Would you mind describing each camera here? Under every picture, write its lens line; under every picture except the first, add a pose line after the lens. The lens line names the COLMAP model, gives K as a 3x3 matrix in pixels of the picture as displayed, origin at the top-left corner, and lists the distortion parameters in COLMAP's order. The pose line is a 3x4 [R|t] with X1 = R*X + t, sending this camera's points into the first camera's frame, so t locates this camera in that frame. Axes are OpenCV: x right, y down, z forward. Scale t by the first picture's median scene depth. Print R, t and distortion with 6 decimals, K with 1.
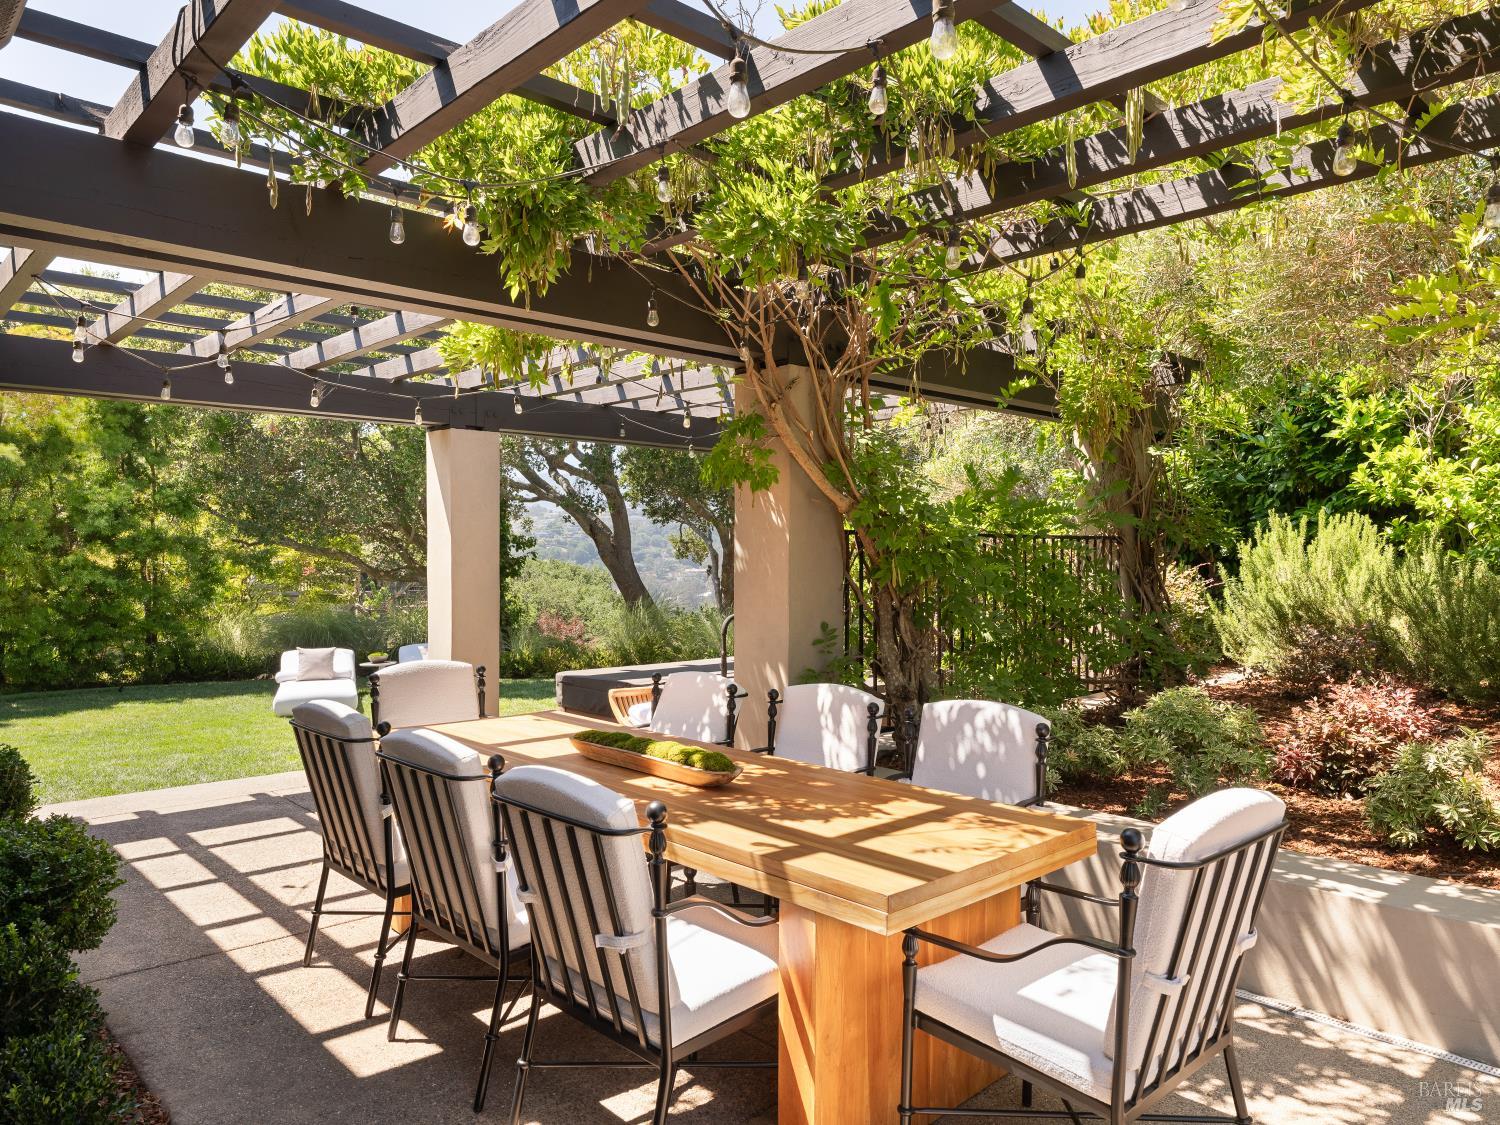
lens RADIAL K [[1029.6, 0, 744.3], [0, 1029.6, 557.9], [0, 0, 1]] dist [0.022838, -0.003190]
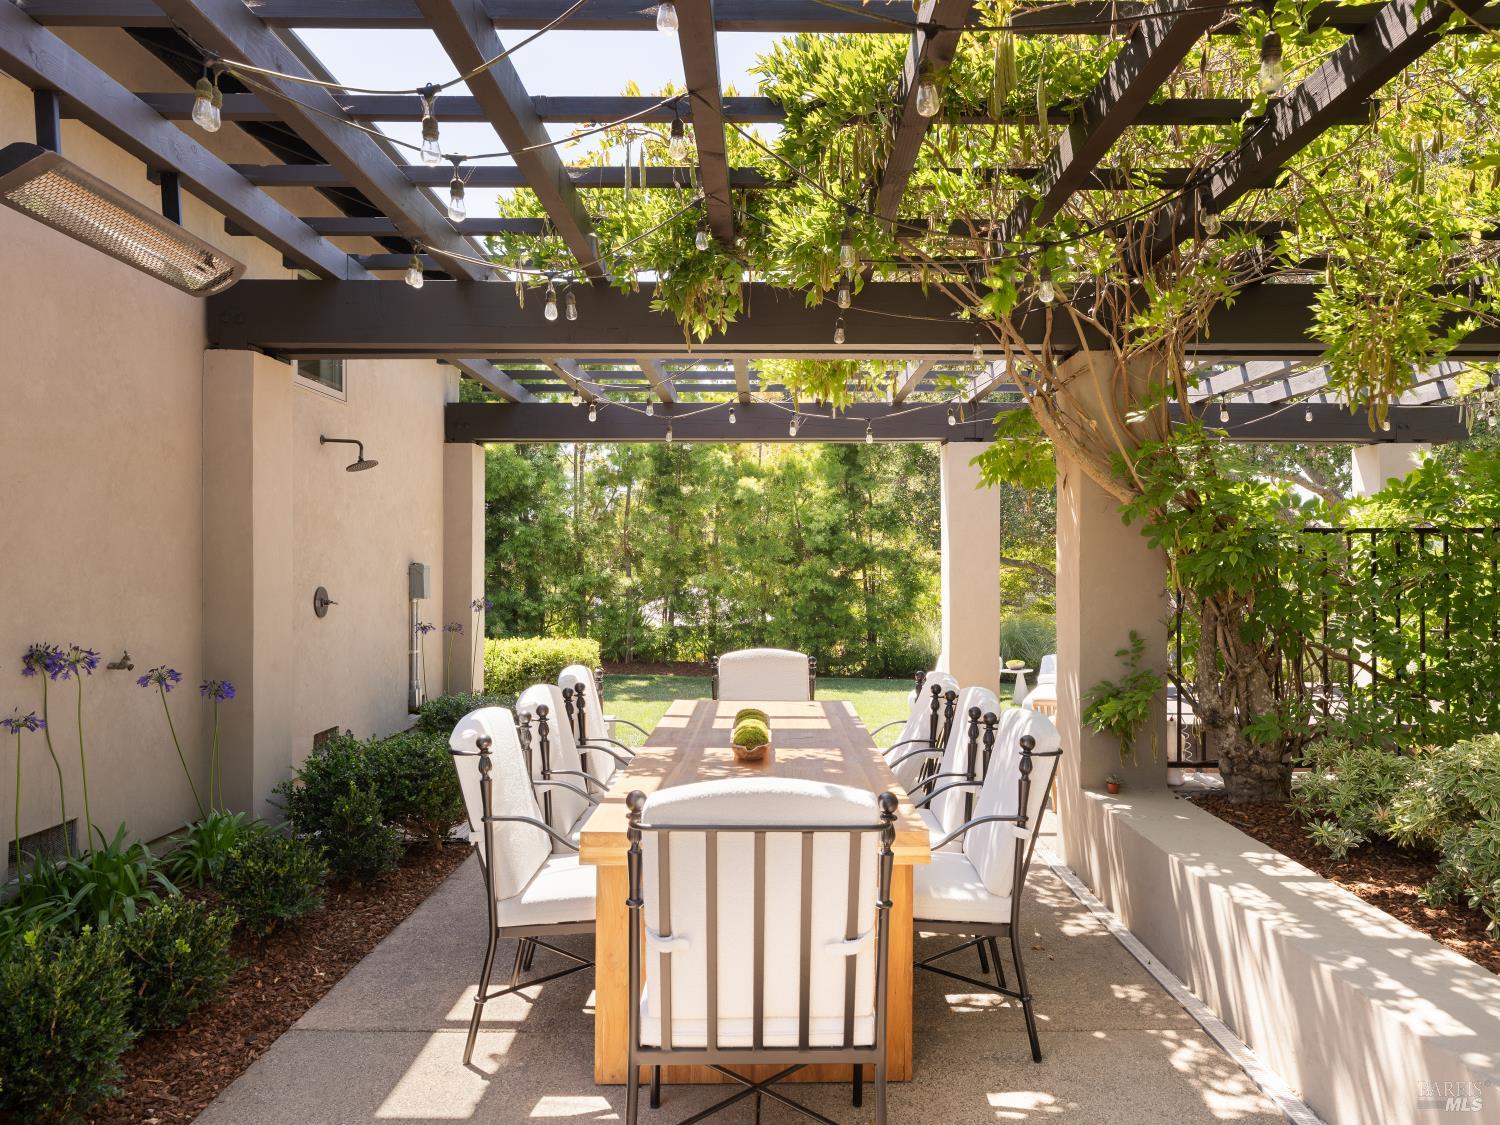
lens RADIAL K [[1067.8, 0, 760.5], [0, 1067.8, 557.8], [0, 0, 1]] dist [-0.001019, 0.001865]
pose [[0.741990, -0.006815, -0.670376, 0.156130], [-0.002117, 0.999920, -0.012508, 0.003568], [0.670407, 0.010700, 0.741916, 0.032217]]
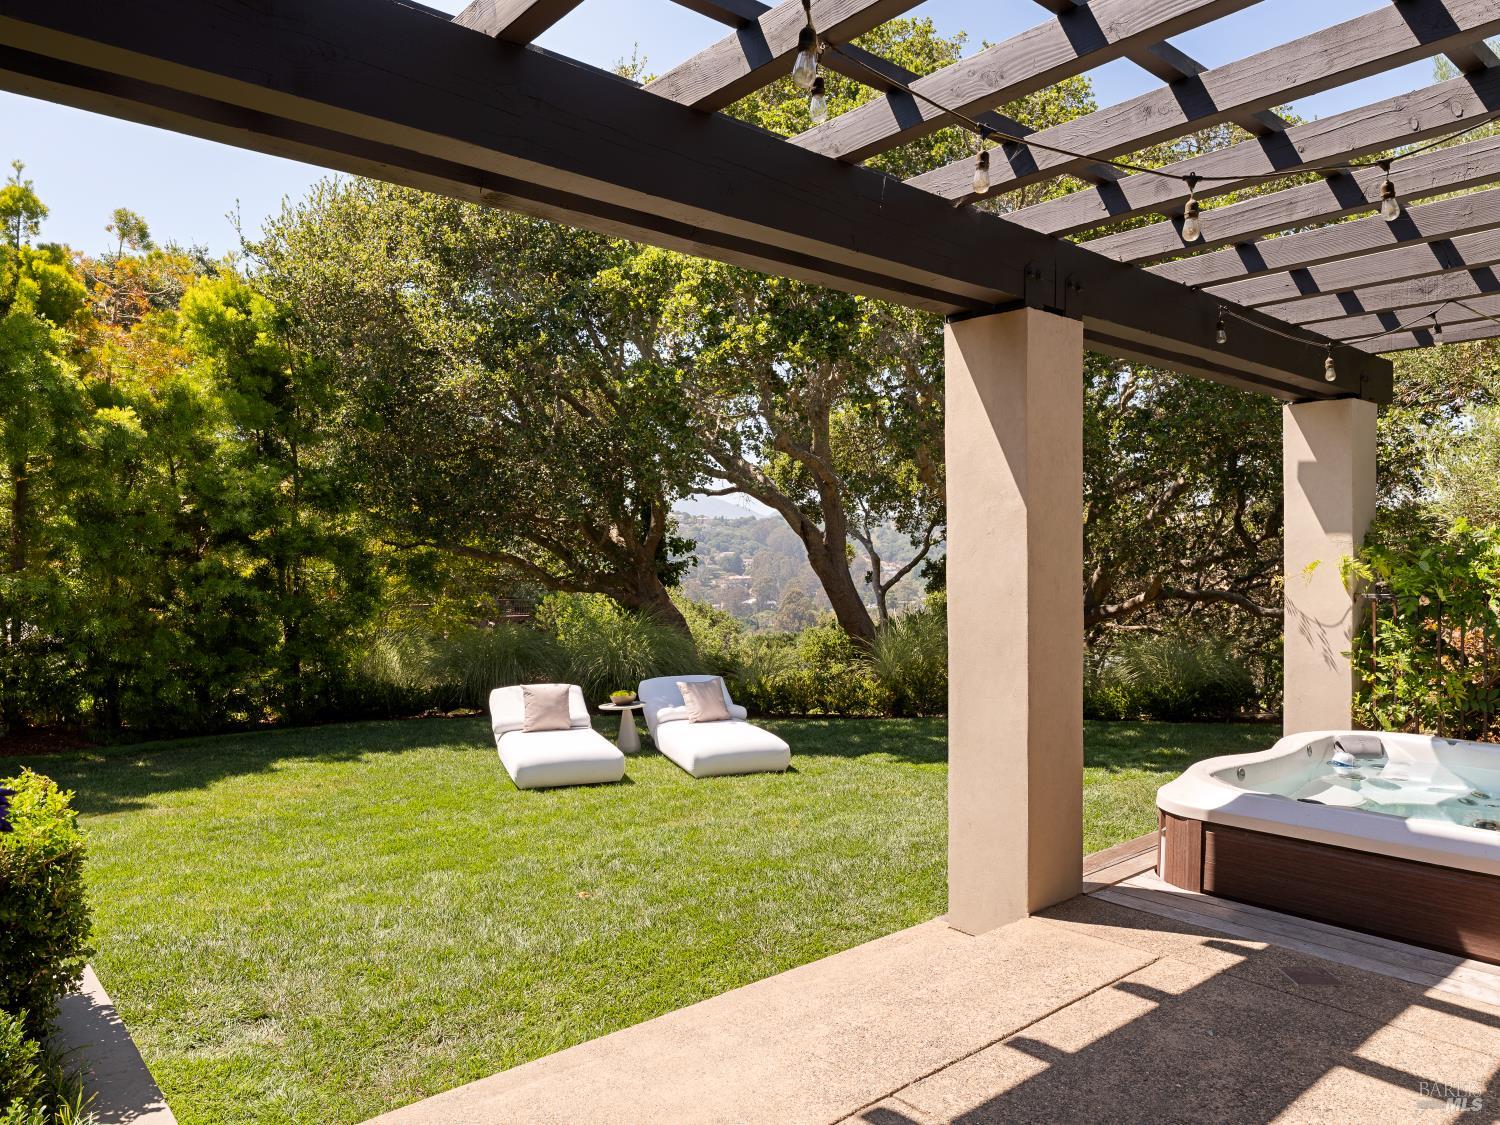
lens RADIAL K [[1029.6, 0, 760.4], [0, 1029.6, 574.5], [0, 0, 1]] dist [0.022838, -0.003190]
pose [[0.999639, -0.003603, -0.026636, -0.215250], [0.003837, 0.999955, 0.008708, 0.002824], [0.026603, -0.008807, 0.999607, 0.247735]]
